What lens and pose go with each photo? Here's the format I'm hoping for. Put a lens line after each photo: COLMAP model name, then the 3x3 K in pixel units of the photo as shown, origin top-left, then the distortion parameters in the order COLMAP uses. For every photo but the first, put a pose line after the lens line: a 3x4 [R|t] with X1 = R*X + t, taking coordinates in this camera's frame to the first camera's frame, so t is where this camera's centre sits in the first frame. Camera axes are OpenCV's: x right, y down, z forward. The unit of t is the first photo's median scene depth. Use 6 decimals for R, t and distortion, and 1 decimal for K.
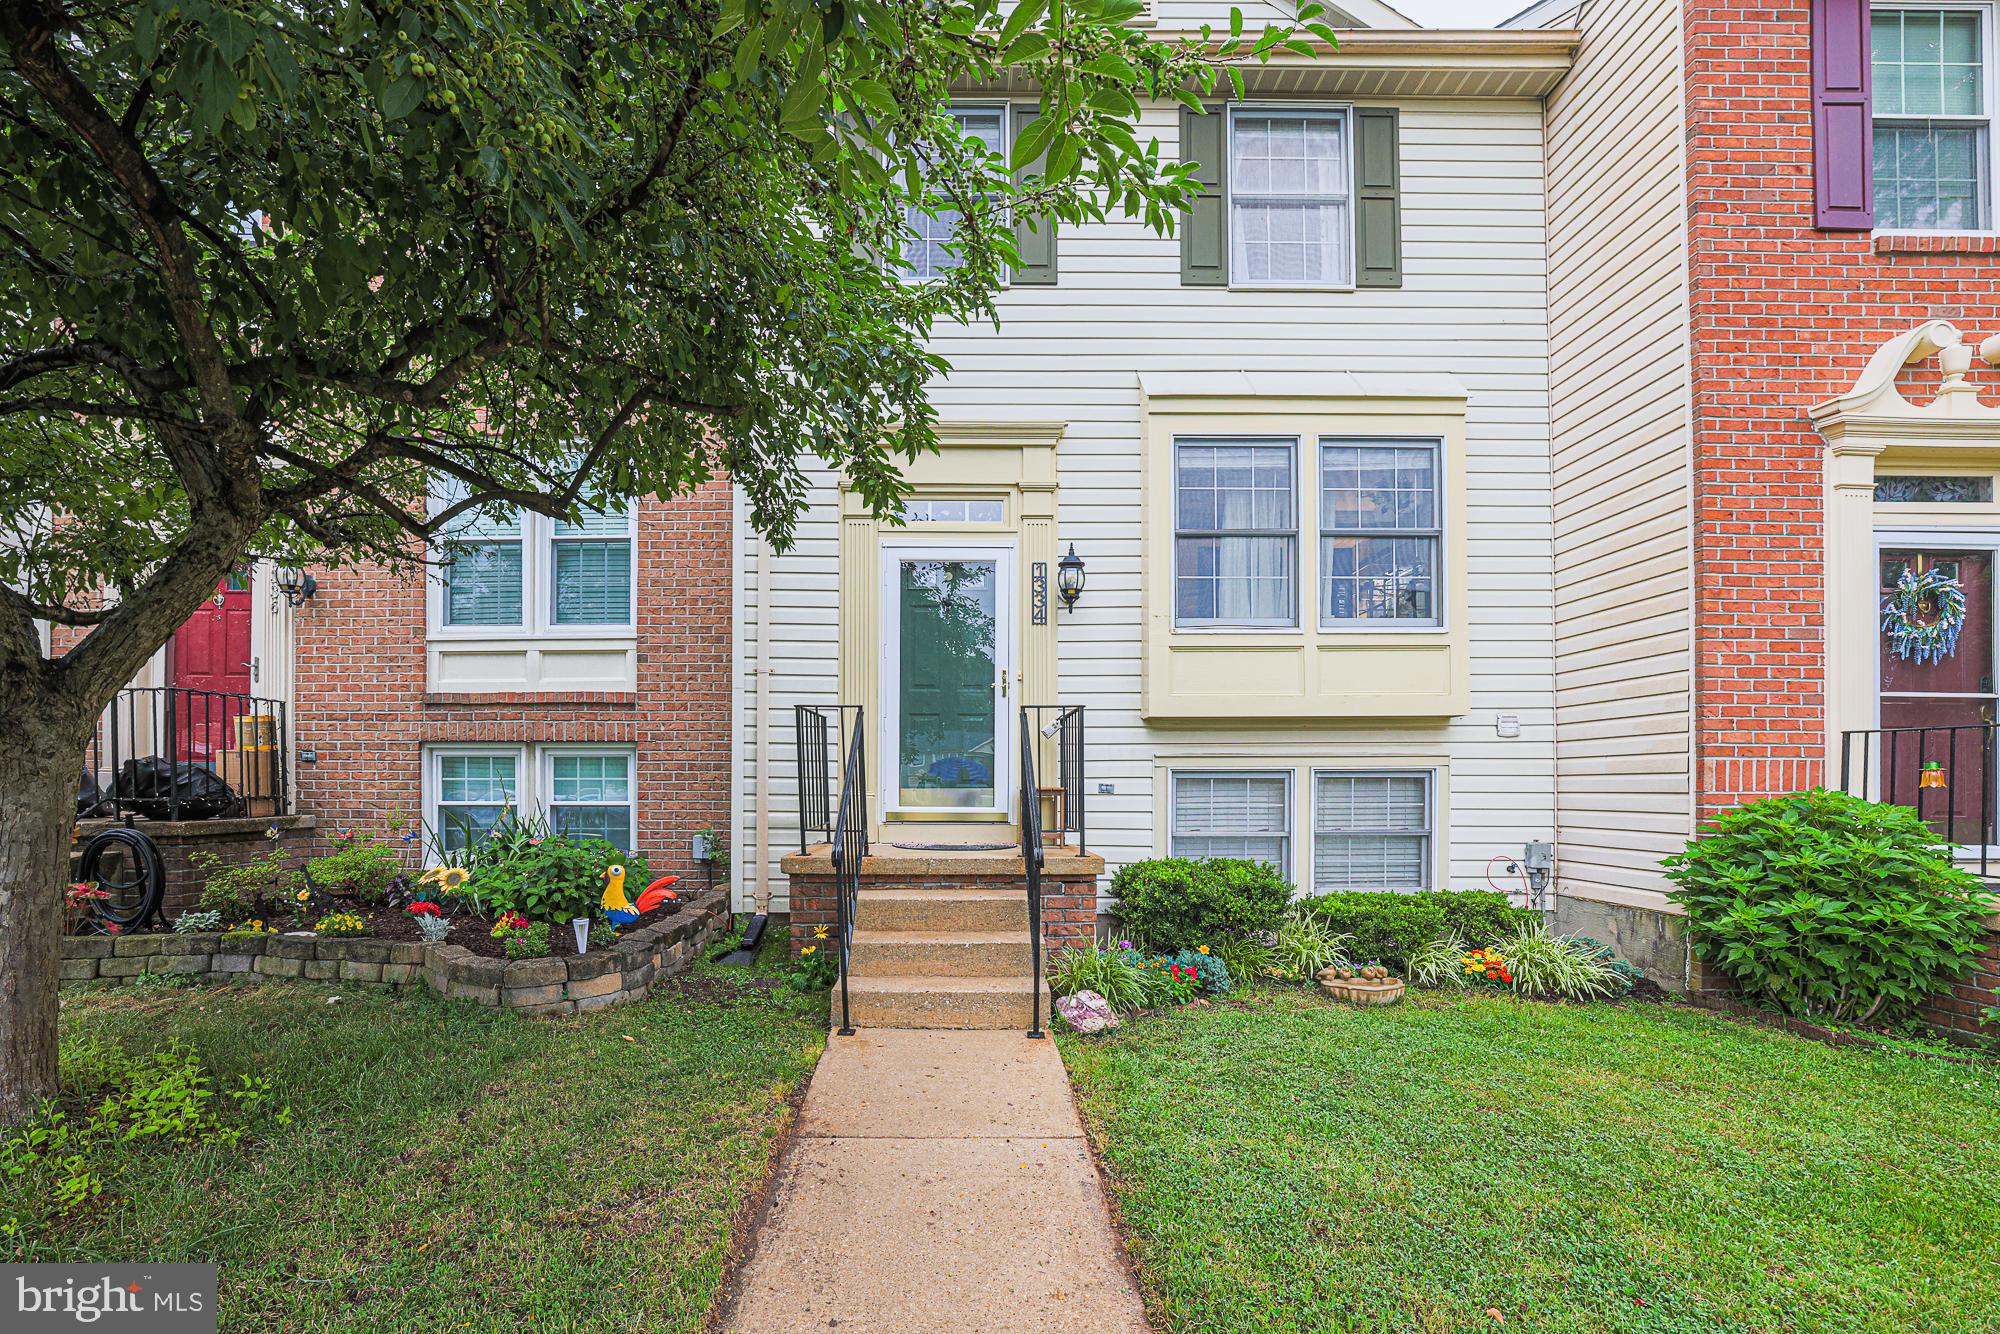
lens RADIAL K [[898.4, 0, 921.5], [0, 898.4, 780.4], [0, 0, 1]] dist [-0.035365, 0.009423]
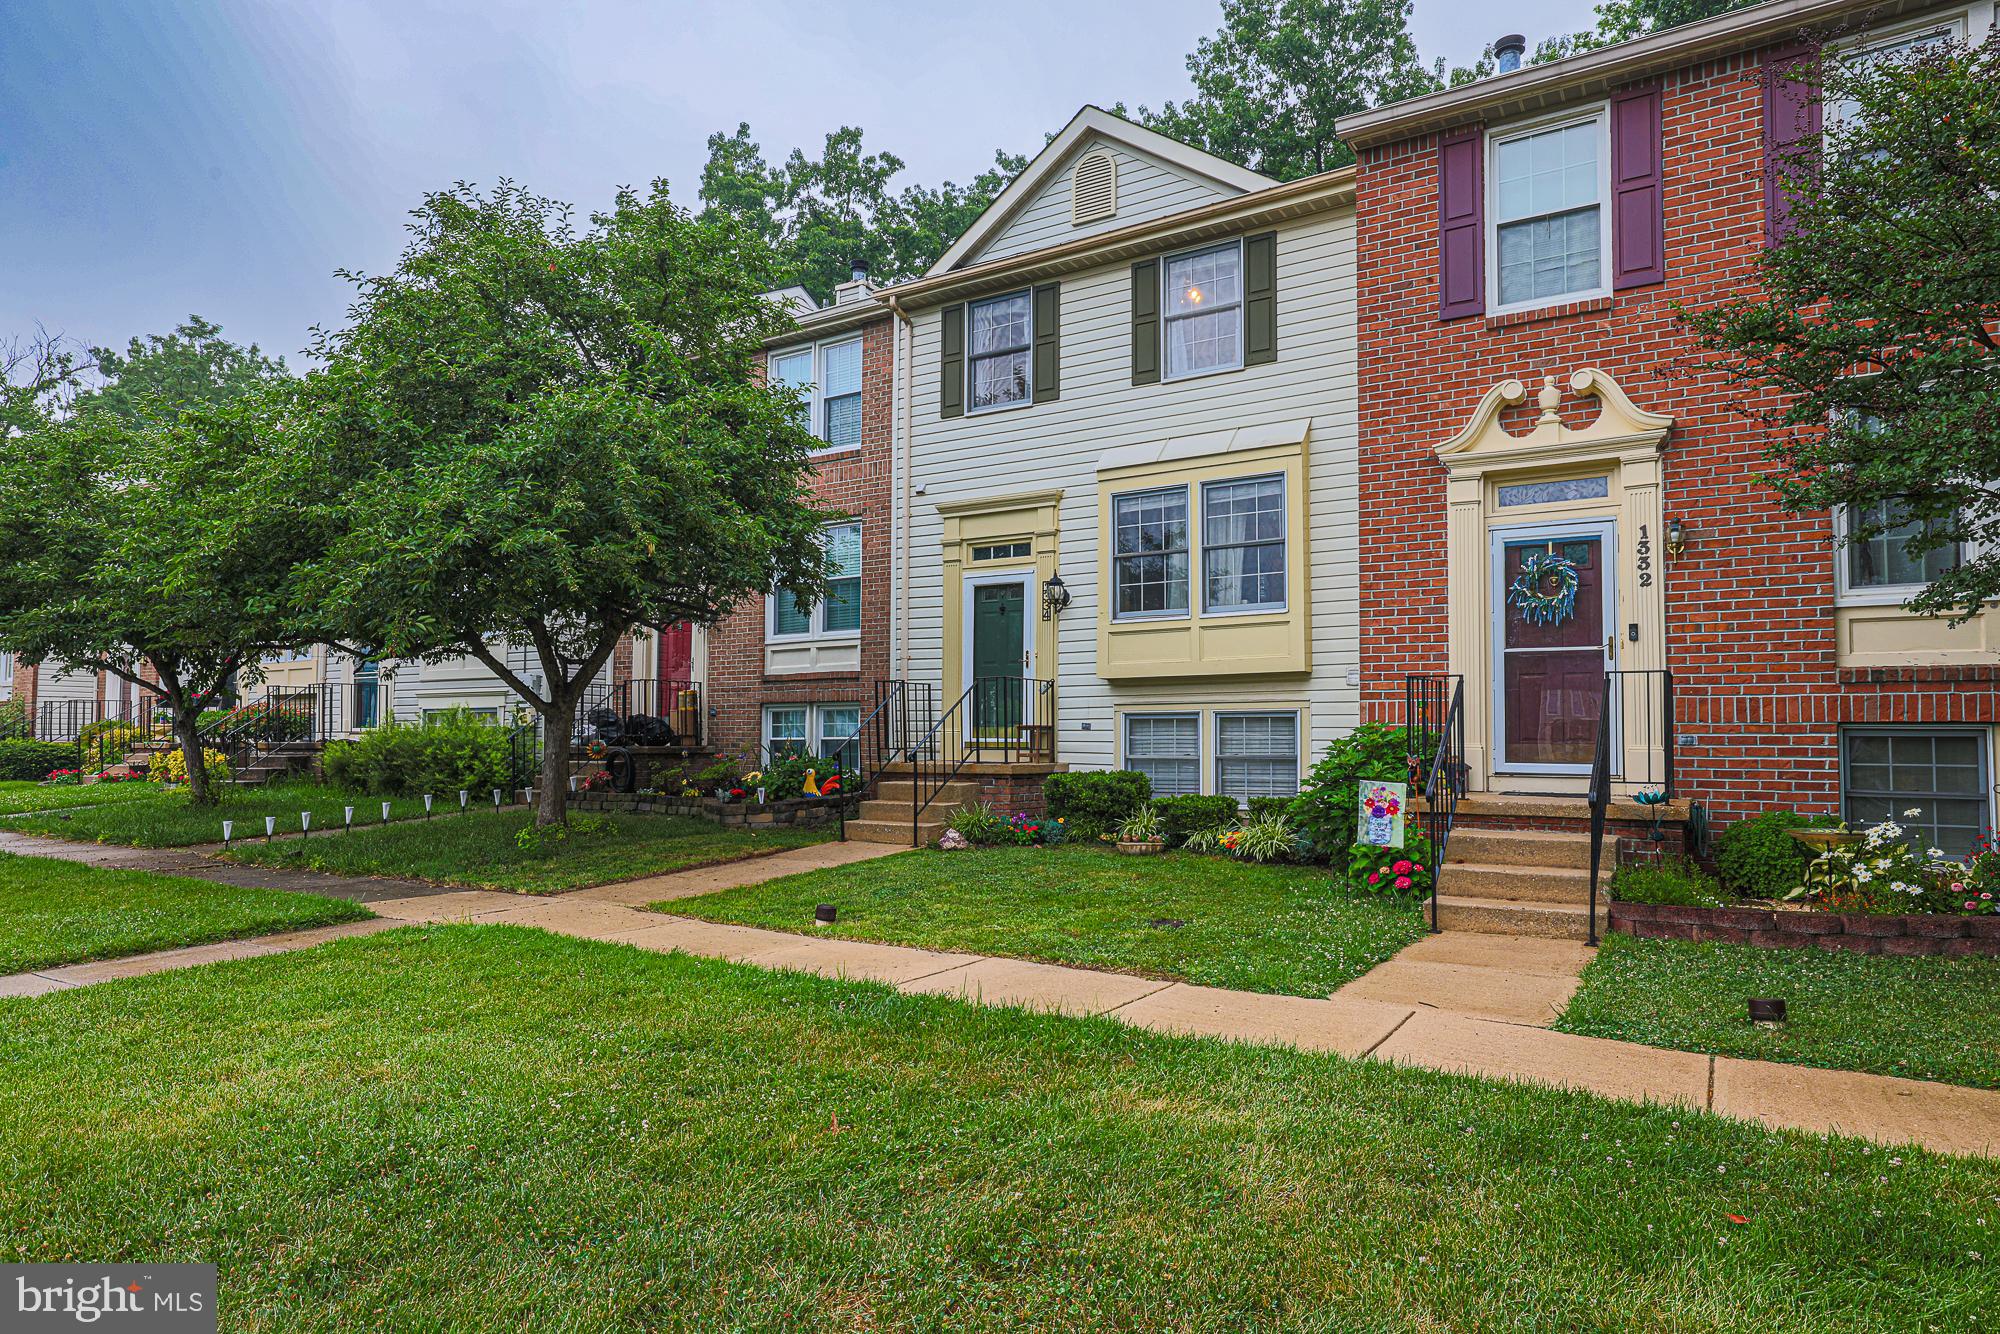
lens RADIAL K [[1290.1, 0, 1000.0], [0, 1290.1, 667.0], [0, 0, 1]] dist [0.042397, -0.105821]
pose [[0.838060, -0.032682, -0.544599, 1.317455], [0.001127, 0.998306, -0.058176, 0.036224], [0.545578, 0.048142, 0.836676, -0.937920]]
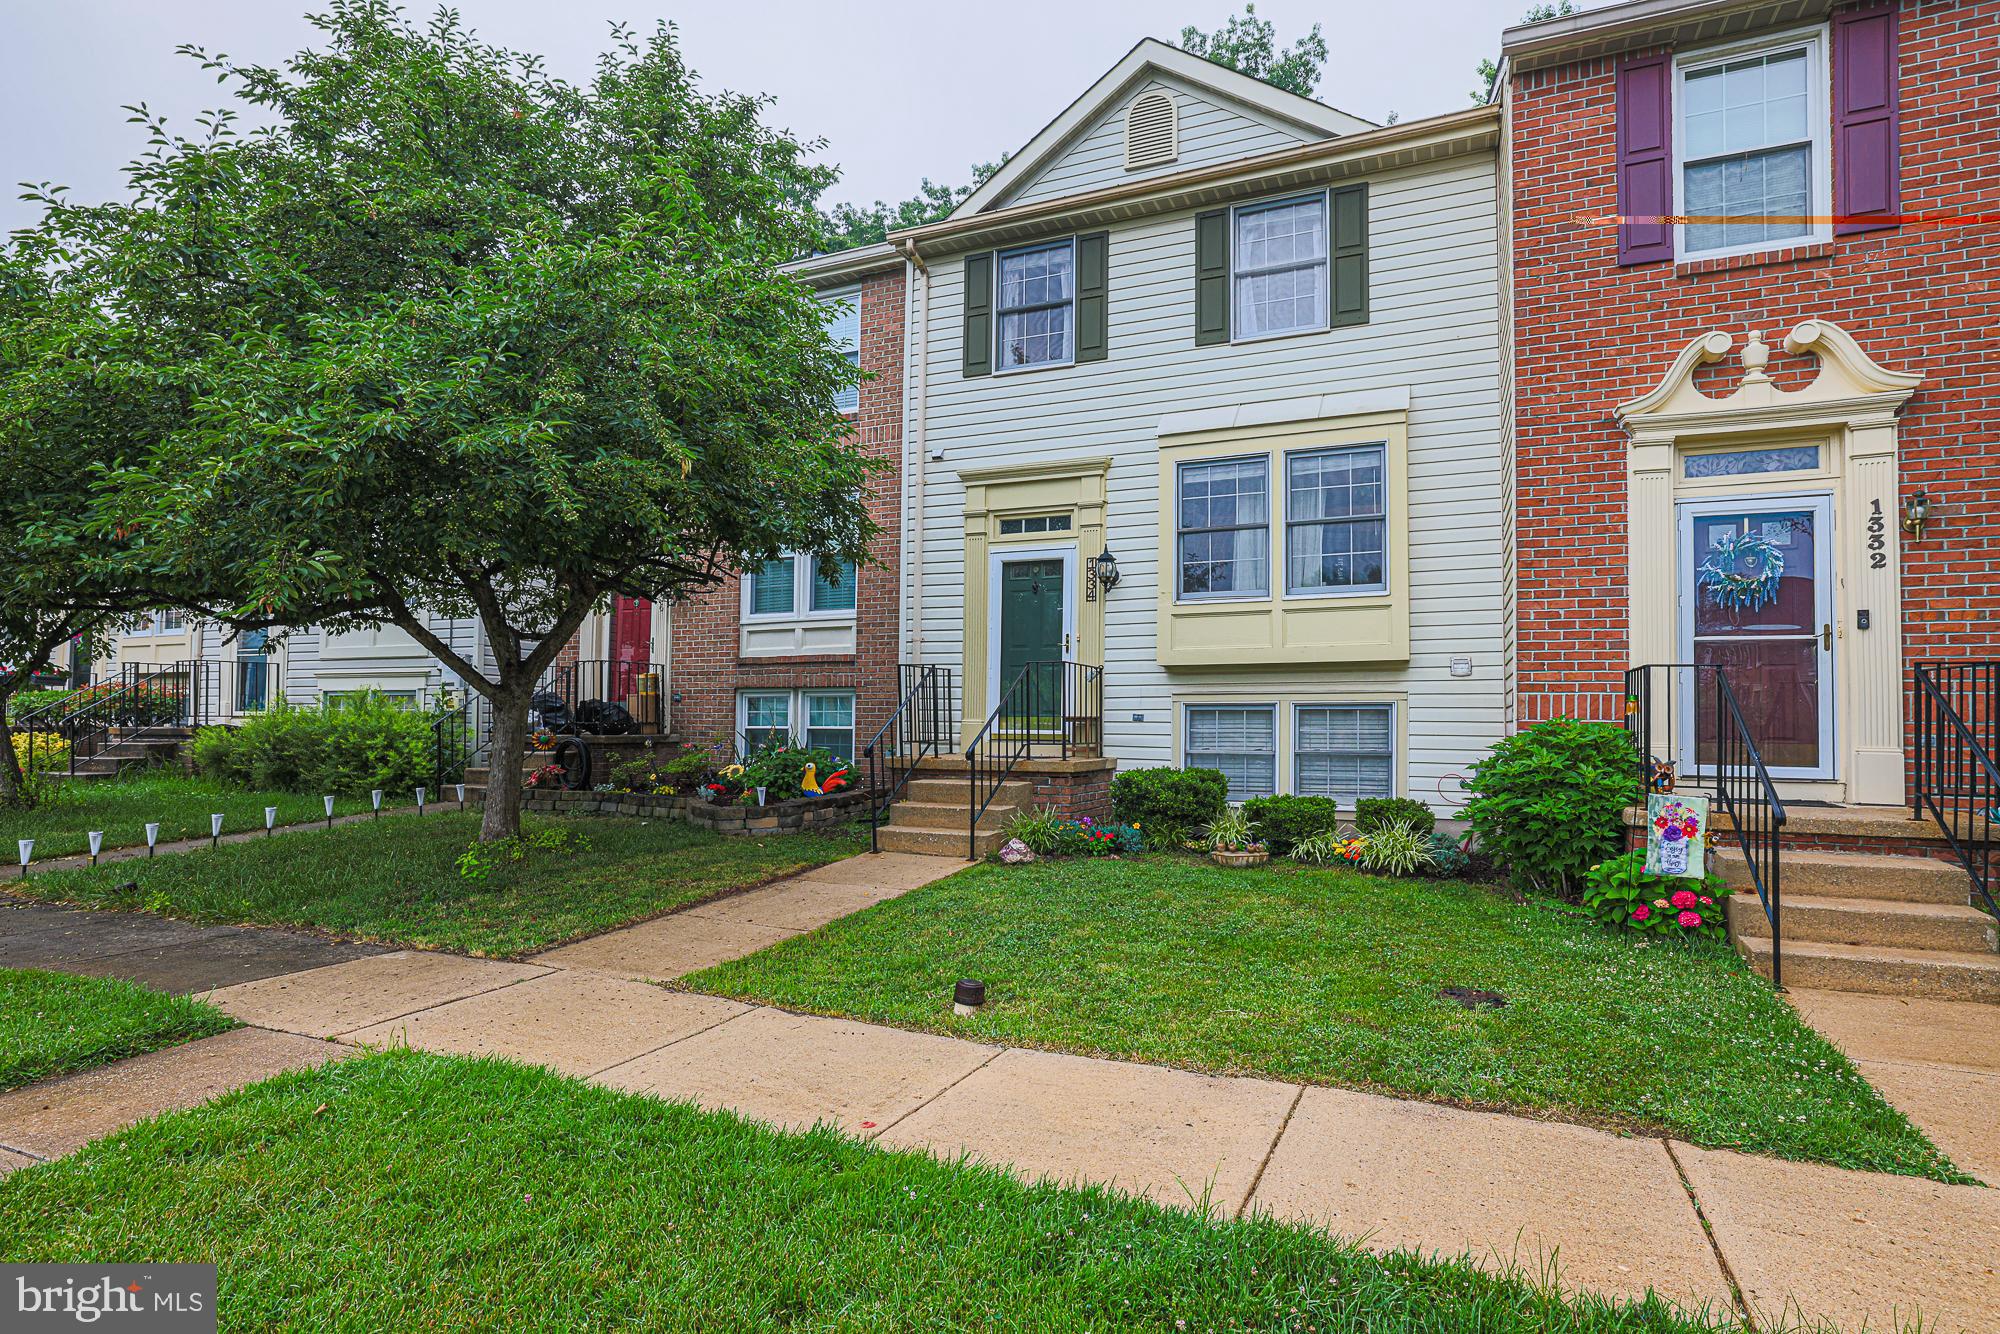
lens RADIAL K [[999.4, 0, 1050.0], [0, 999.4, 677.2], [0, 0, 1]] dist [-0.011873, 0.001449]
pose [[0.934027, -0.013340, -0.356954, 0.651959], [-0.002011, 0.999090, -0.042599, 0.012560], [0.357198, 0.040506, 0.933150, -0.503308]]
